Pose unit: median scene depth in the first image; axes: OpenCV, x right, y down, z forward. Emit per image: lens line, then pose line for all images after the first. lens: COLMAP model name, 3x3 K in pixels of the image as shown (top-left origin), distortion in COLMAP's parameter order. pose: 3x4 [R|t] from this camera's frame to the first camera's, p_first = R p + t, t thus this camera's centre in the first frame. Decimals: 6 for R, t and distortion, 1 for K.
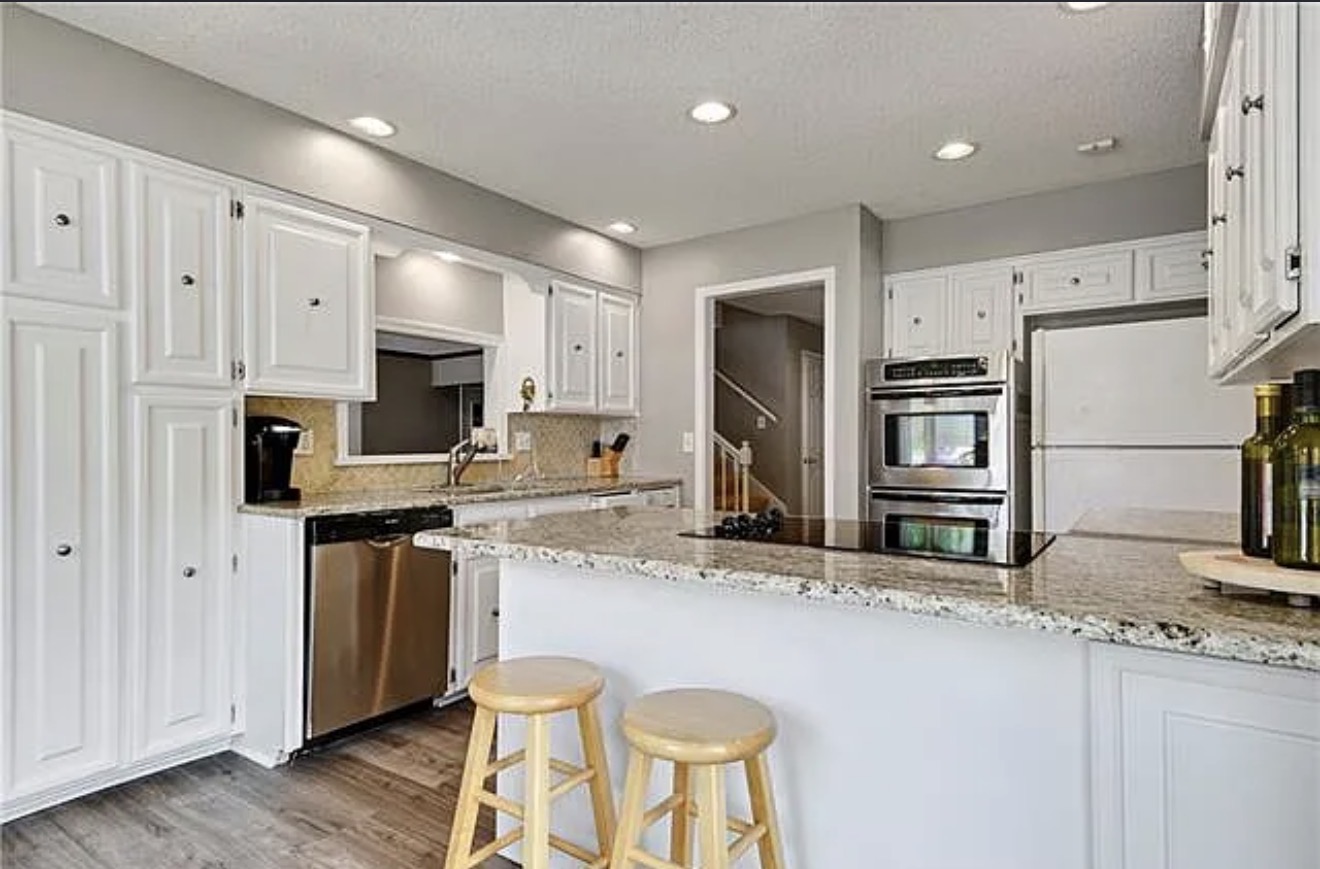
lens RADIAL K [[710.4, 0, 660.0], [0, 710.4, 434.5], [0, 0, 1]] dist [0.120243, -0.060669]
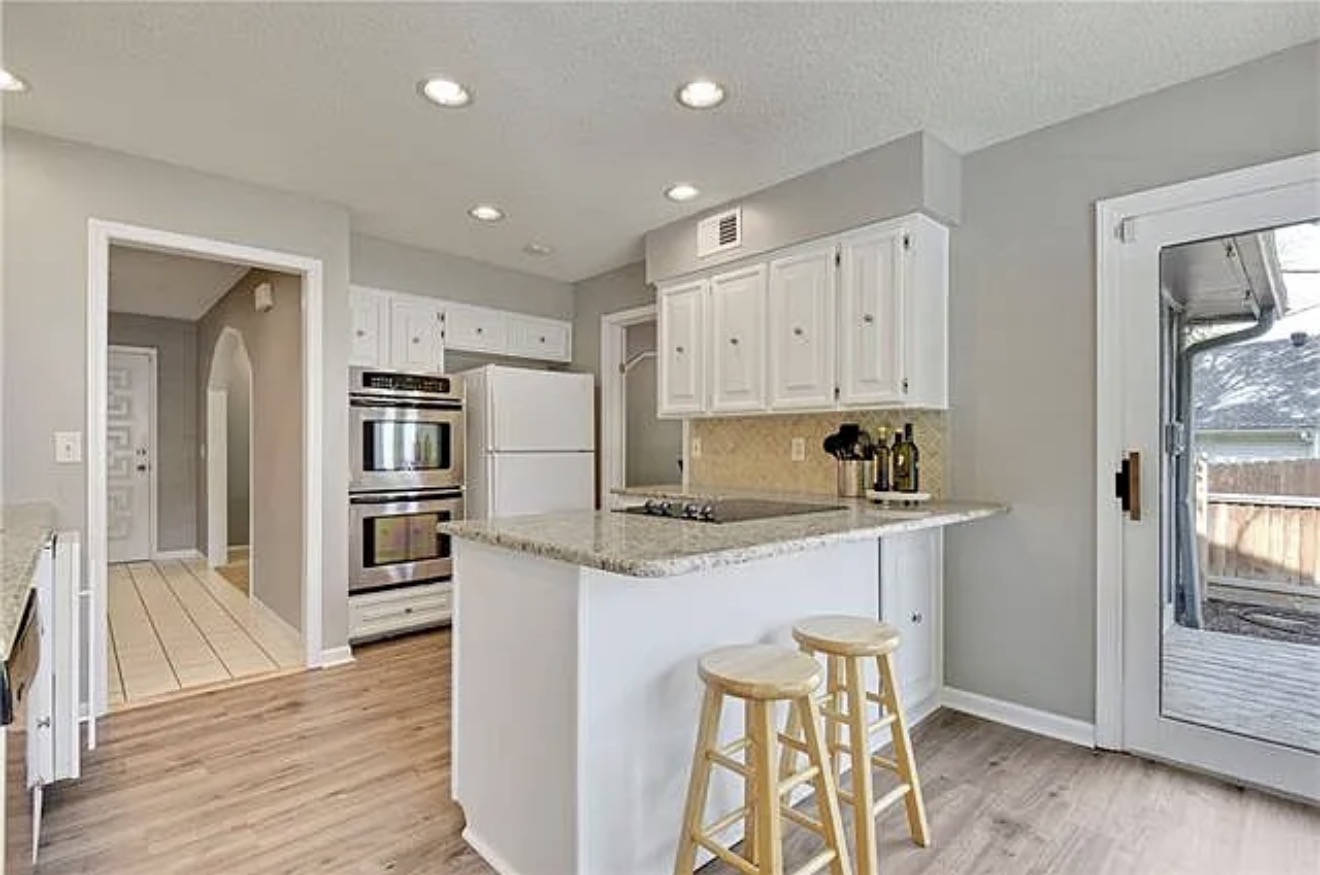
lens RADIAL K [[624.9, 0, 658.2], [0, 624.9, 443.7], [0, 0, 1]] dist [0.000139, -0.015758]
pose [[0.210371, 0.010082, 0.977570, -0.472280], [-0.011868, 0.999899, -0.007758, 0.006701], [-0.977550, -0.009970, 0.210469, 0.409518]]
